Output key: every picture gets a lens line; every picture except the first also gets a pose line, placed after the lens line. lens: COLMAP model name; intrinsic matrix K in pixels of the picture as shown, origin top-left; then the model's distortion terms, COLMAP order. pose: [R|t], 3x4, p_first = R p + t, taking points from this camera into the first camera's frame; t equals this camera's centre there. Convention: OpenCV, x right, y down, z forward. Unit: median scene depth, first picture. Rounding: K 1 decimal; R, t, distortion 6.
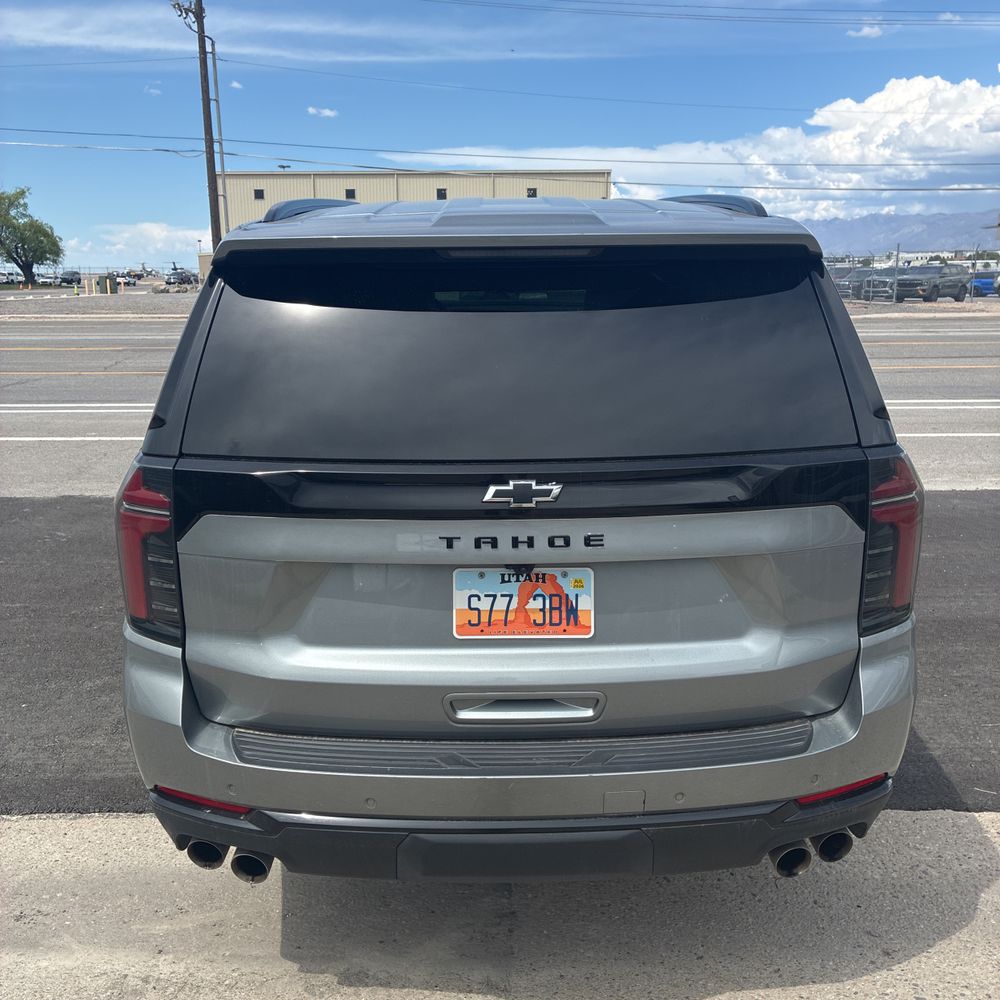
lens RADIAL K [[1009.7, 0, 500.0], [0, 1009.7, 500.0], [0, 0, 1]] dist [0.111175, -0.176831]
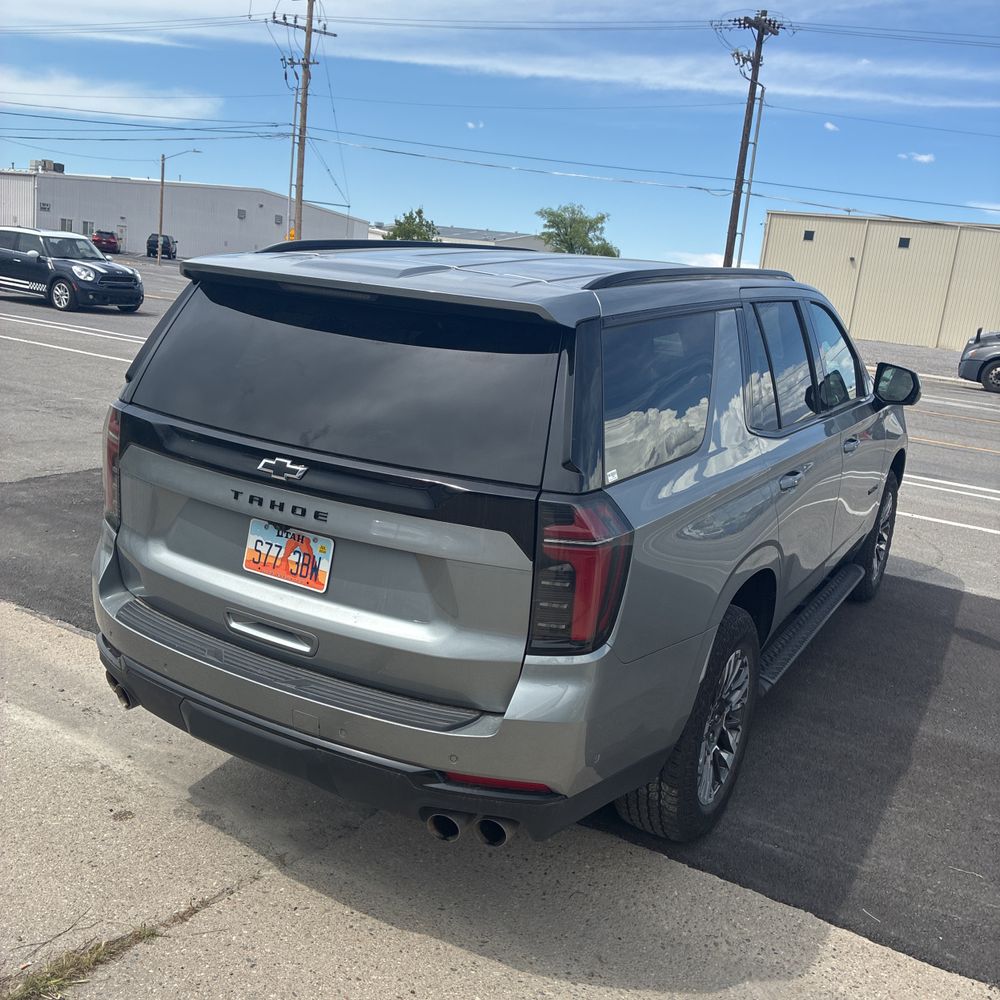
lens RADIAL K [[1019.6, 0, 494.5], [0, 1019.6, 490.8], [0, 0, 1]] dist [0.024190, -0.011287]
pose [[0.858068, 0.198102, -0.473789, 0.861072], [-0.217576, 0.975943, 0.014019, -0.055400], [0.465168, 0.091056, 0.880527, -0.043858]]
